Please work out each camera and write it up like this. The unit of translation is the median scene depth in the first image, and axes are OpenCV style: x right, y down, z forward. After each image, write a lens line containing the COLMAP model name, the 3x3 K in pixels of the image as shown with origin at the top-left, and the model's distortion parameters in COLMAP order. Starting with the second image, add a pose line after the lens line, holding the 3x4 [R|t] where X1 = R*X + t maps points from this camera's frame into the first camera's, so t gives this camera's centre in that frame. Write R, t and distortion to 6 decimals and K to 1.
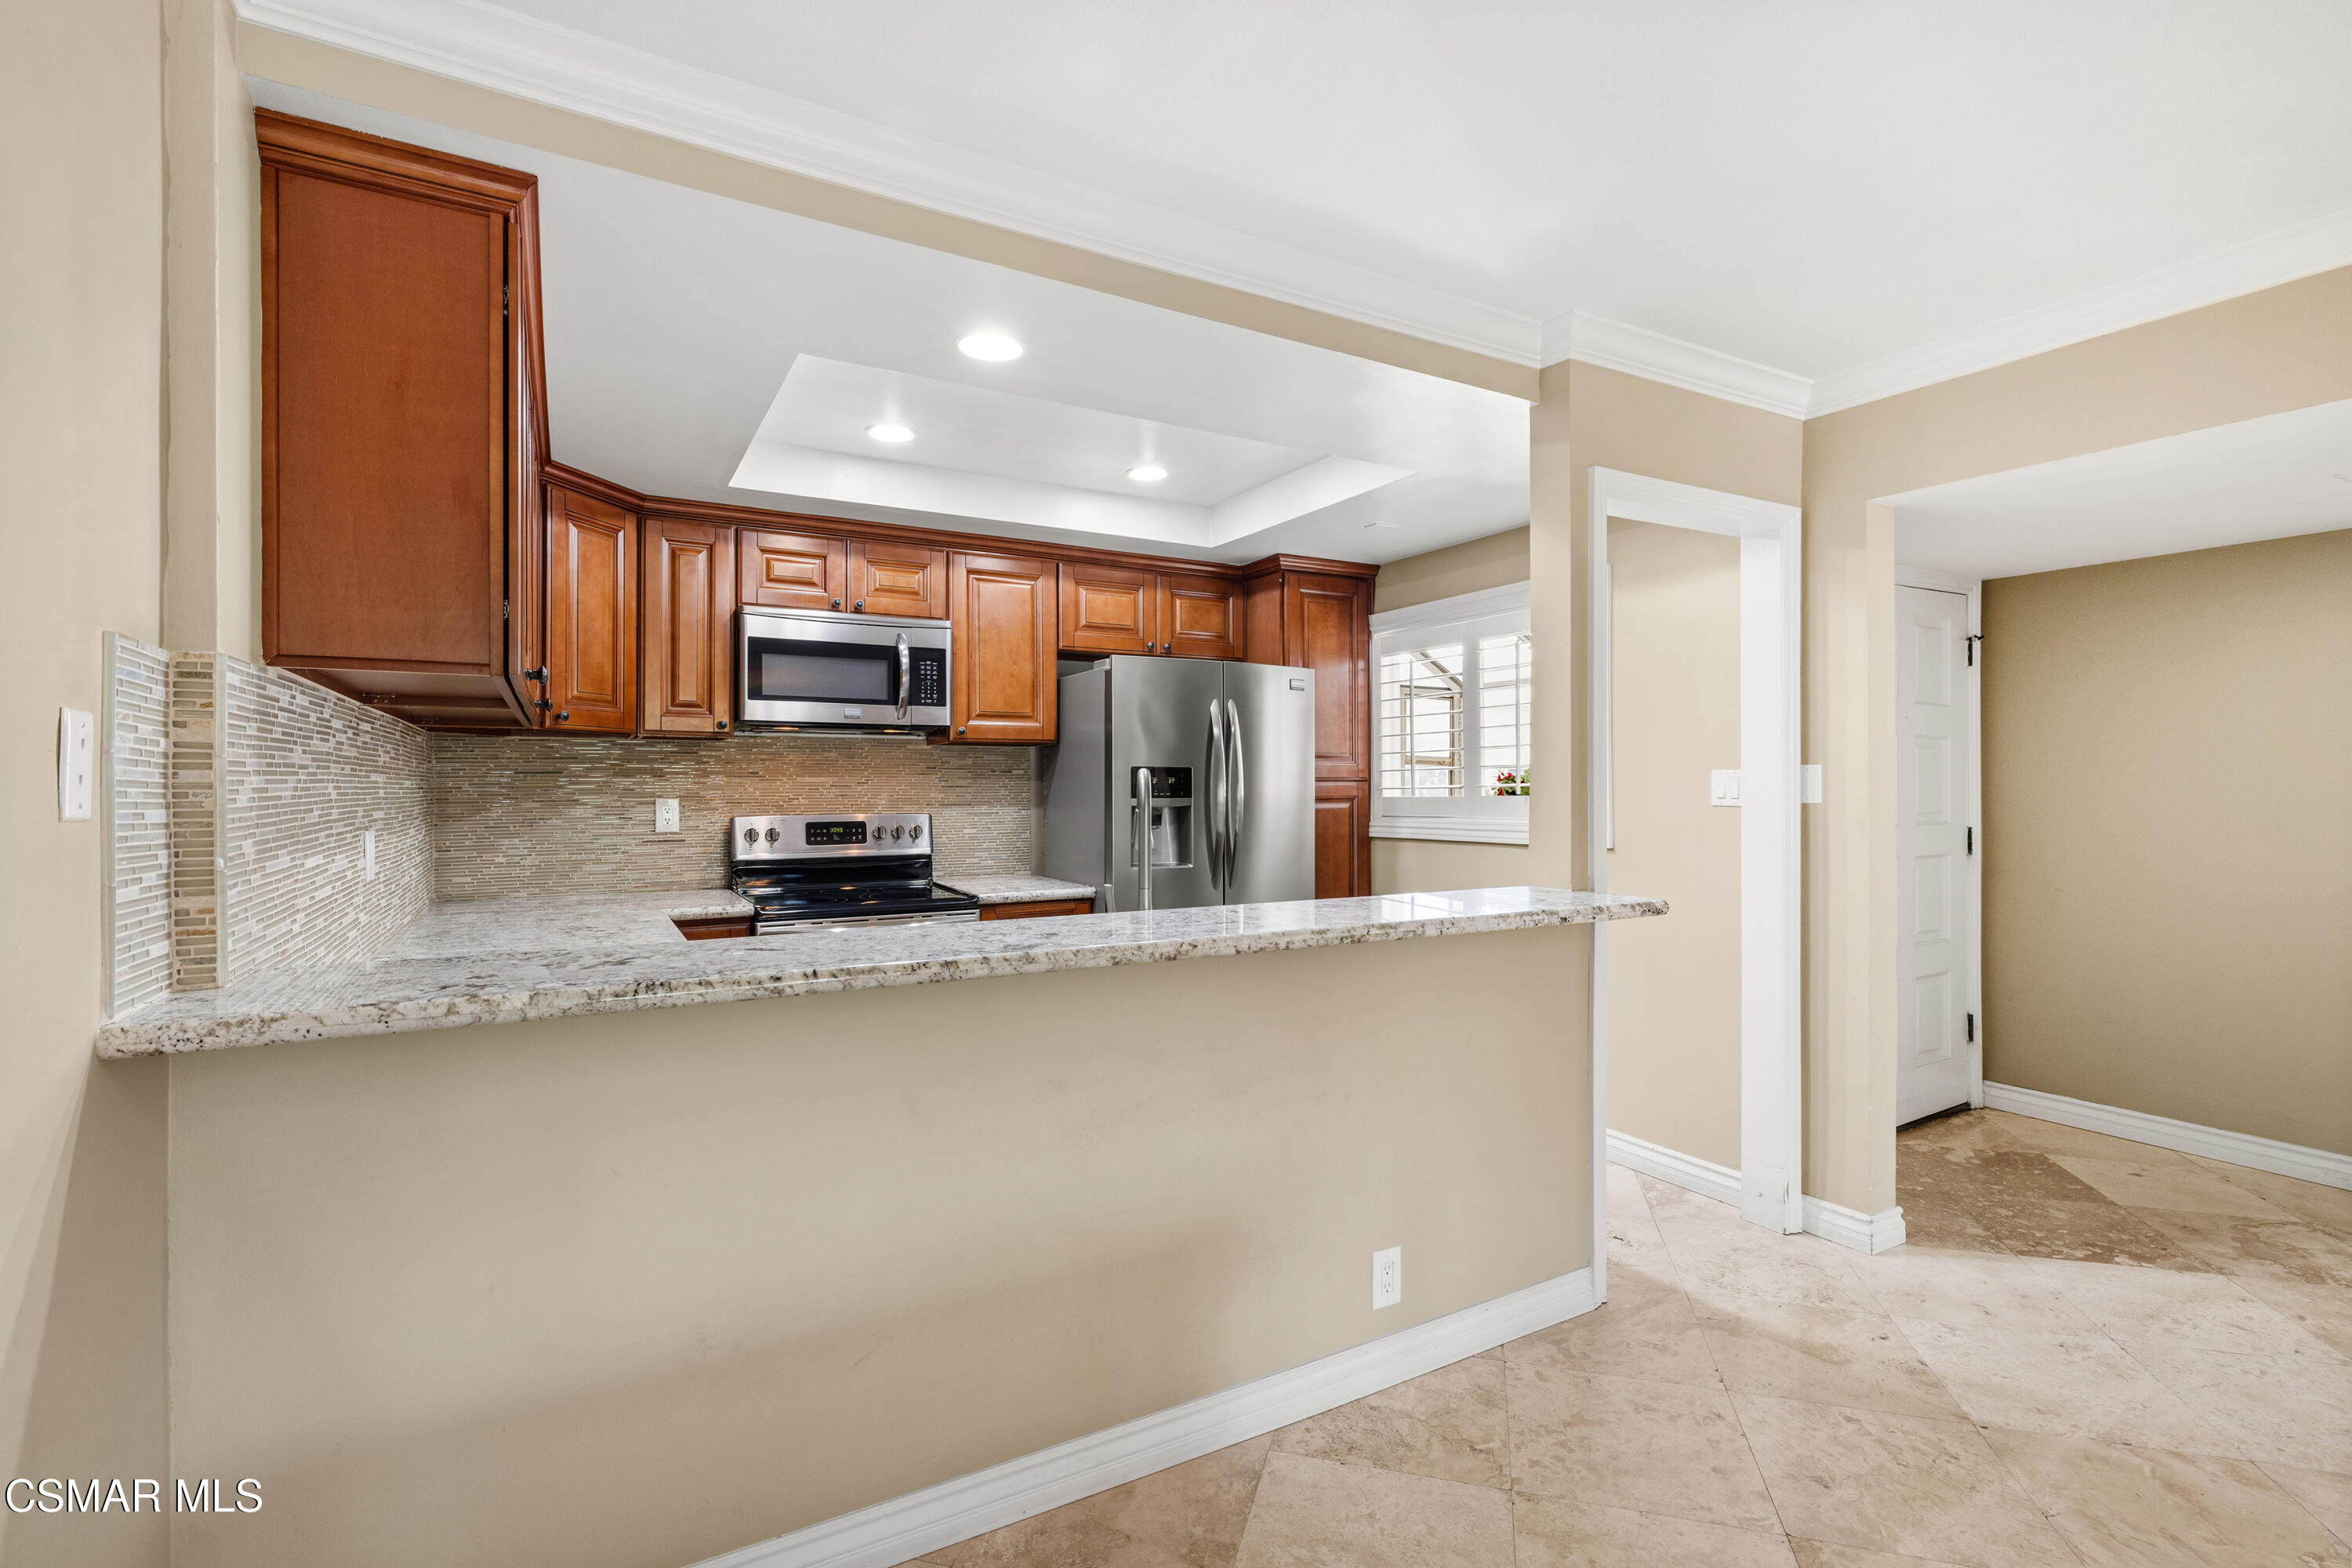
lens RADIAL K [[1080.5, 0, 1170.8], [0, 1080.5, 780.0], [0, 0, 1]] dist [-0.001304, -0.000004]
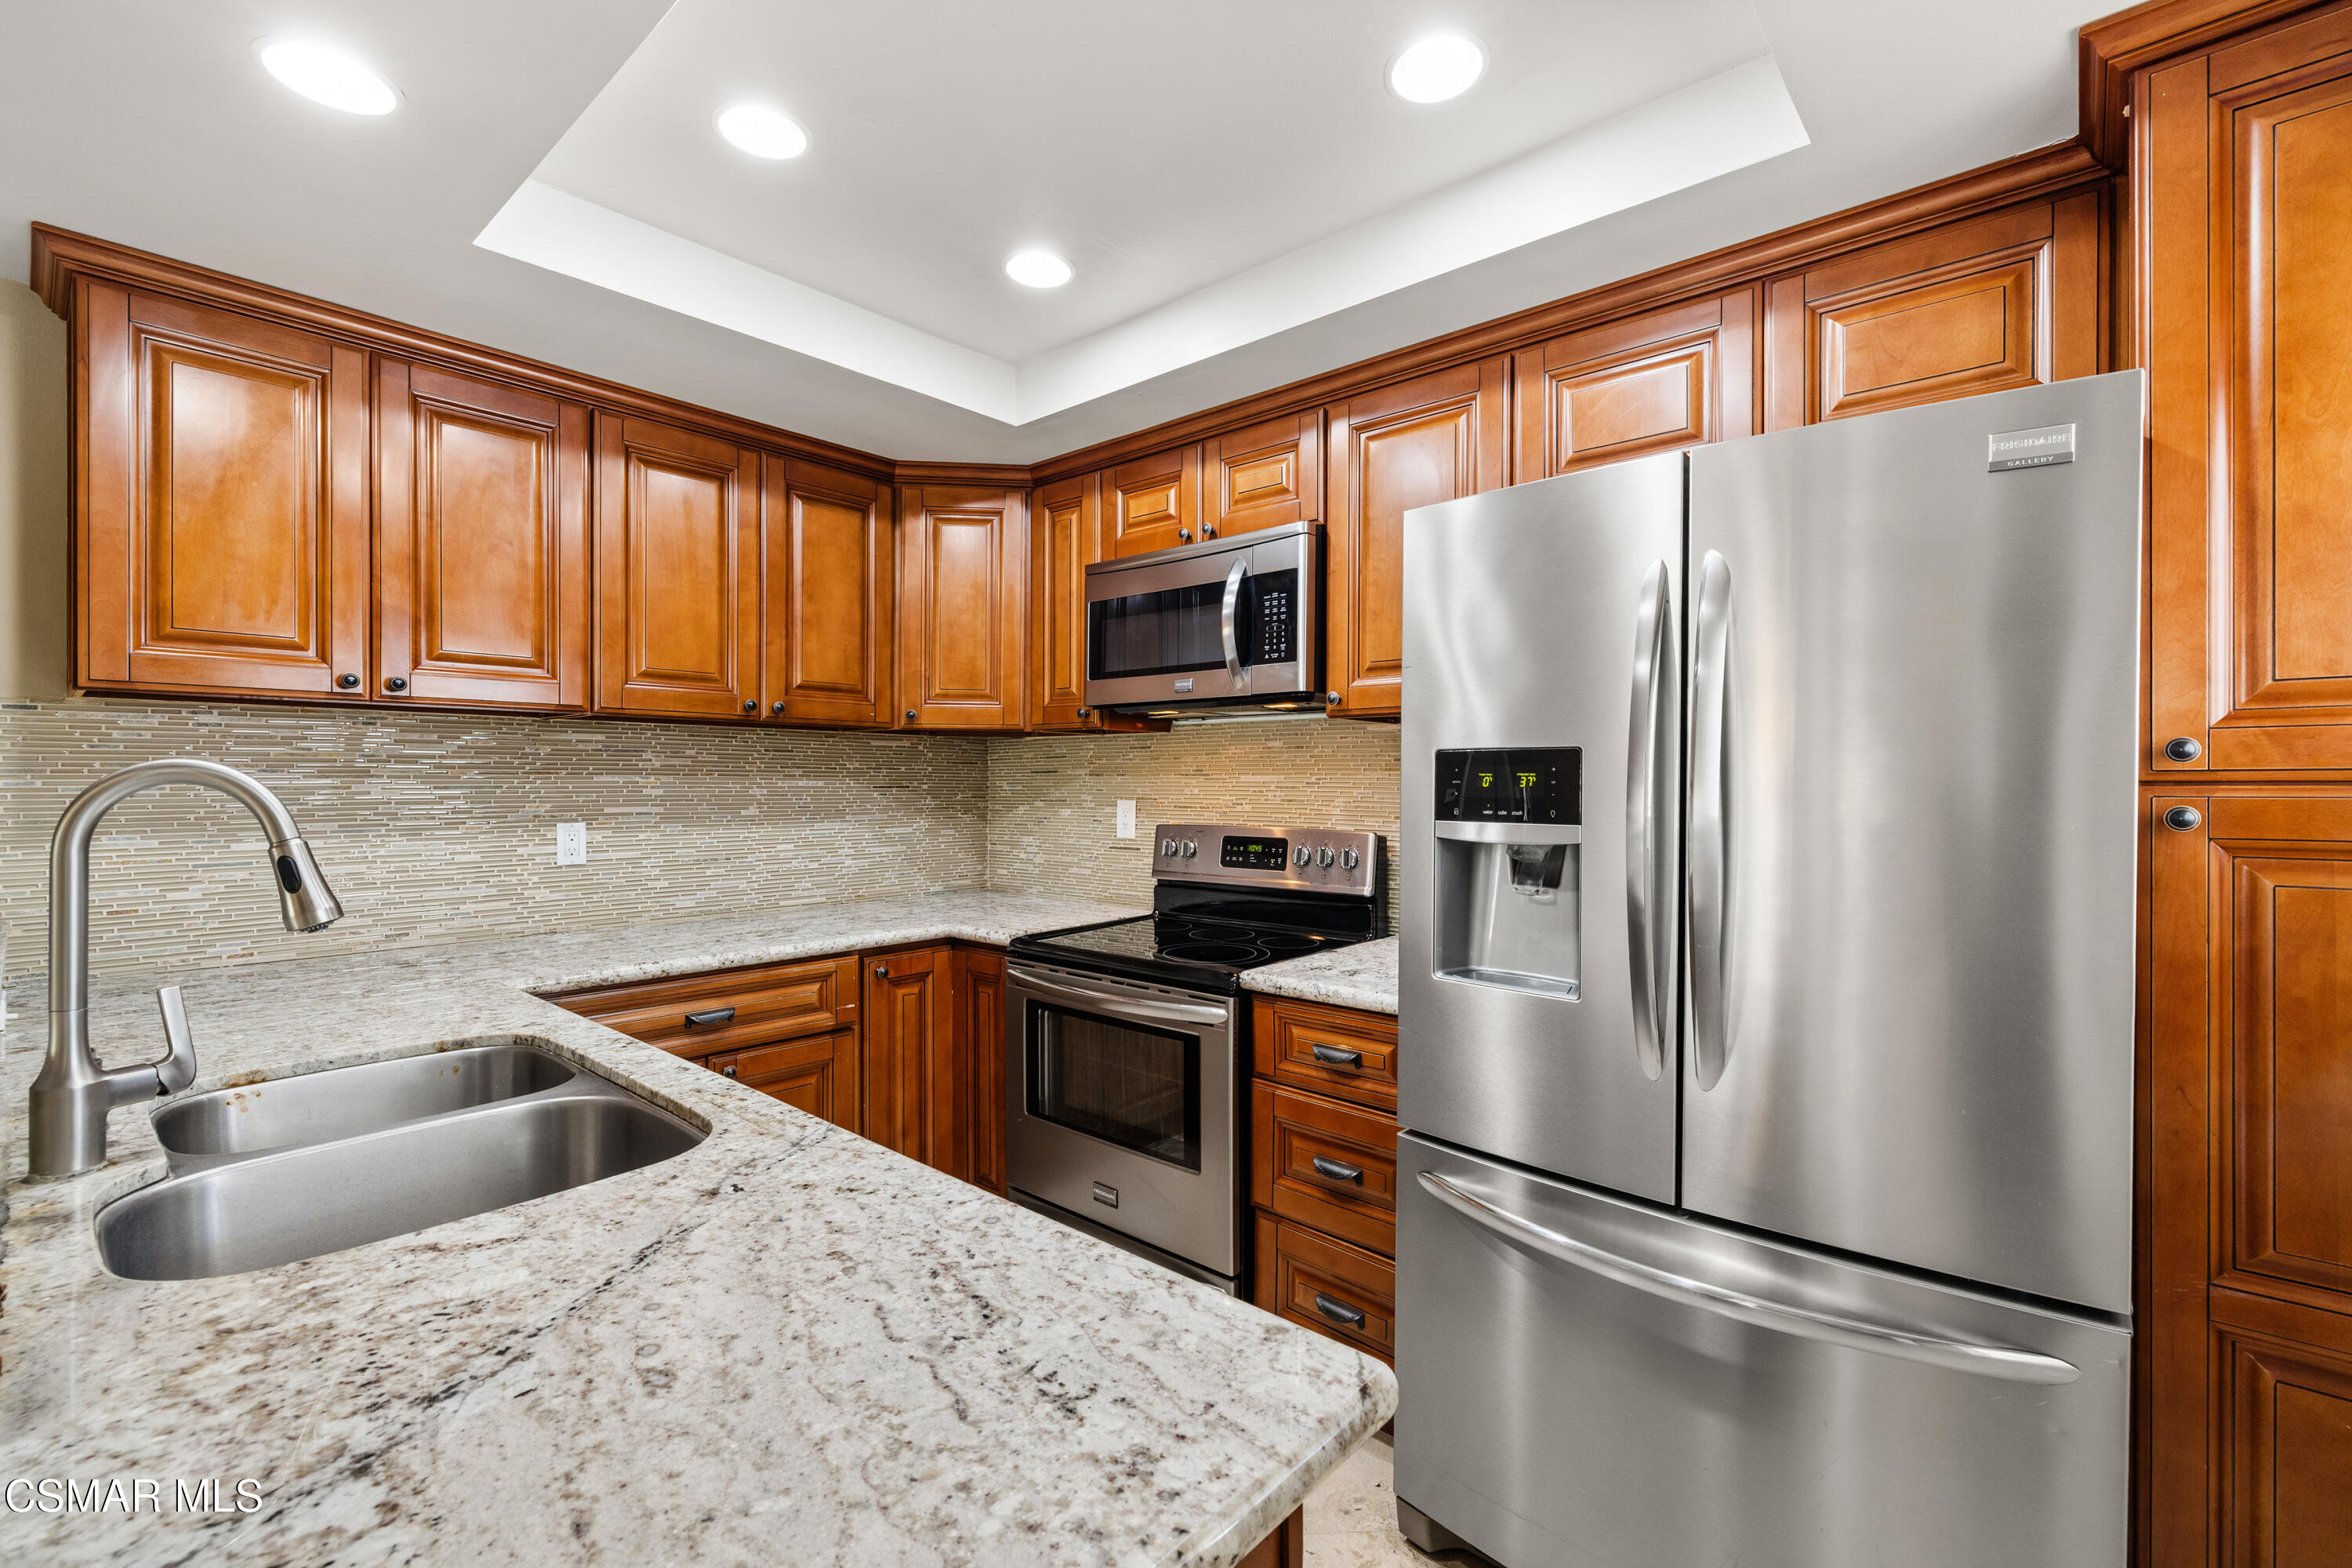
lens RADIAL K [[1005.2, 0, 1181.7], [0, 1005.2, 787.3], [0, 0, 1]] dist [-0.002622, 0.000544]
pose [[0.334163, 0.007703, -0.942484, 0.314453], [0.001118, 0.999963, 0.008569, -0.000531], [0.942515, -0.003917, 0.334142, 0.747822]]
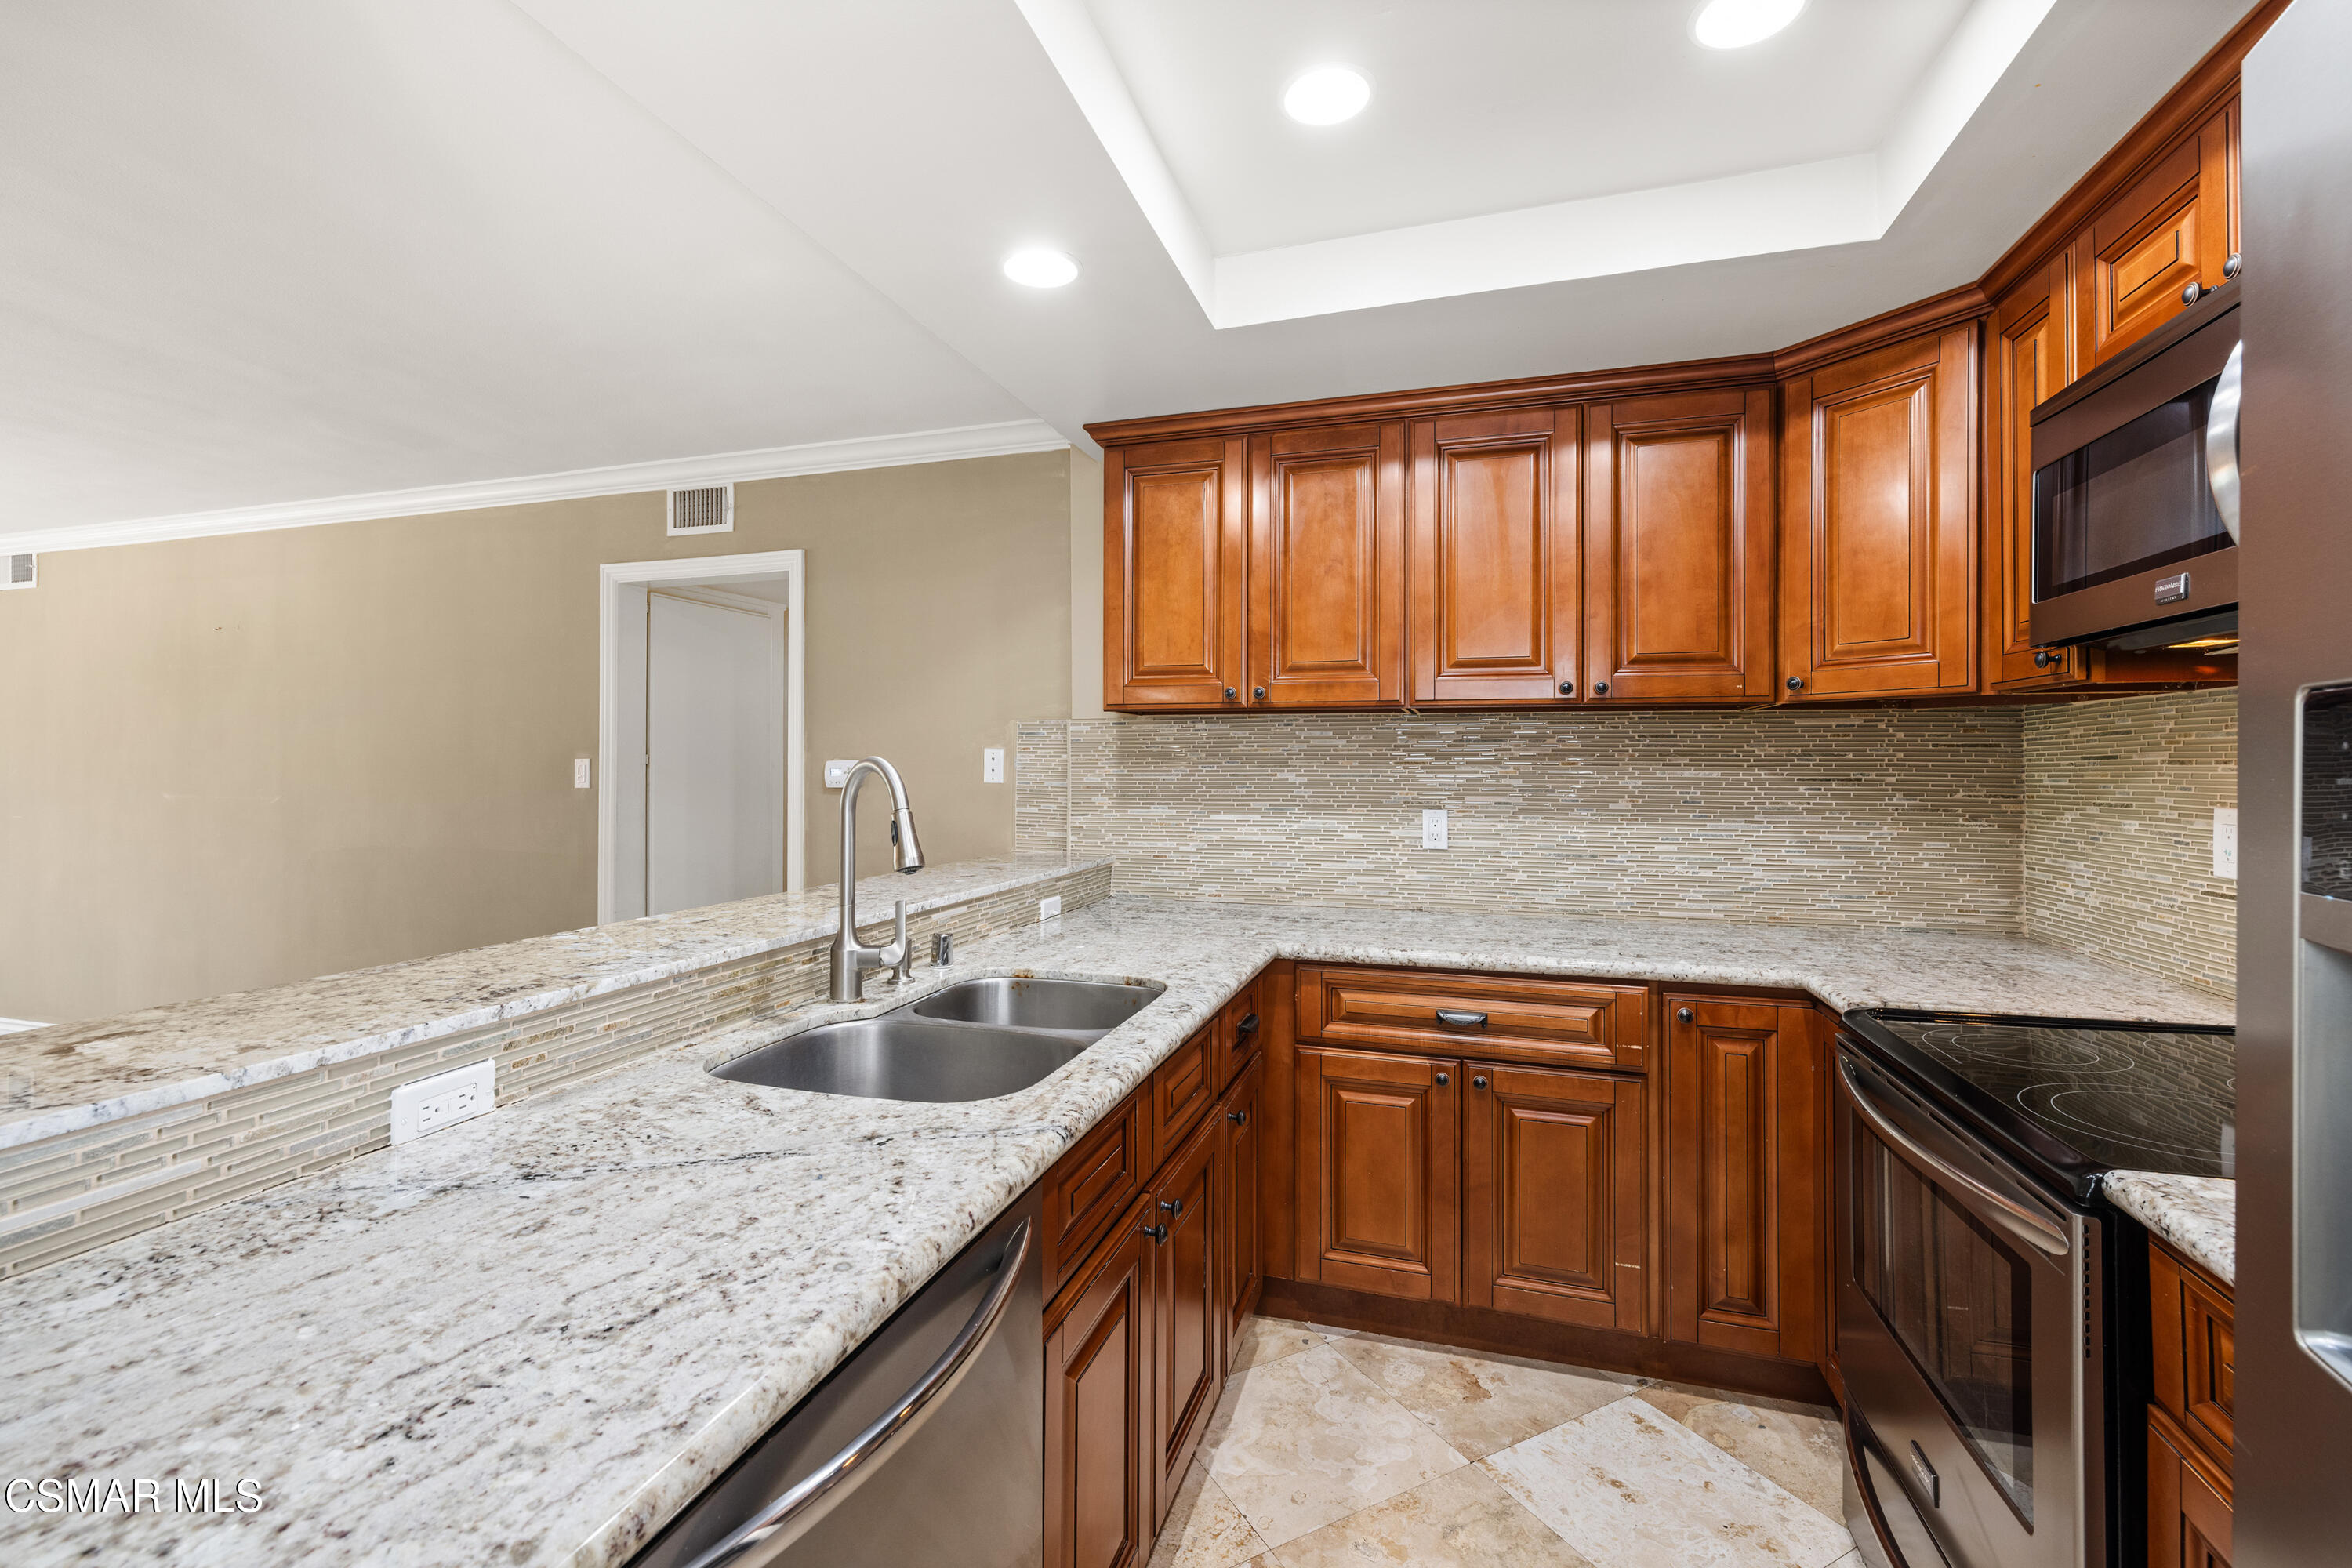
lens RADIAL K [[1005.2, 0, 1168.5], [0, 1005.2, 761.5], [0, 0, 1]] dist [-0.002622, 0.000544]
pose [[-0.726587, -0.005514, -0.687052, 0.179357], [-0.000209, 0.999970, -0.007805, -0.000365], [0.687074, -0.005528, -0.726566, 0.972206]]
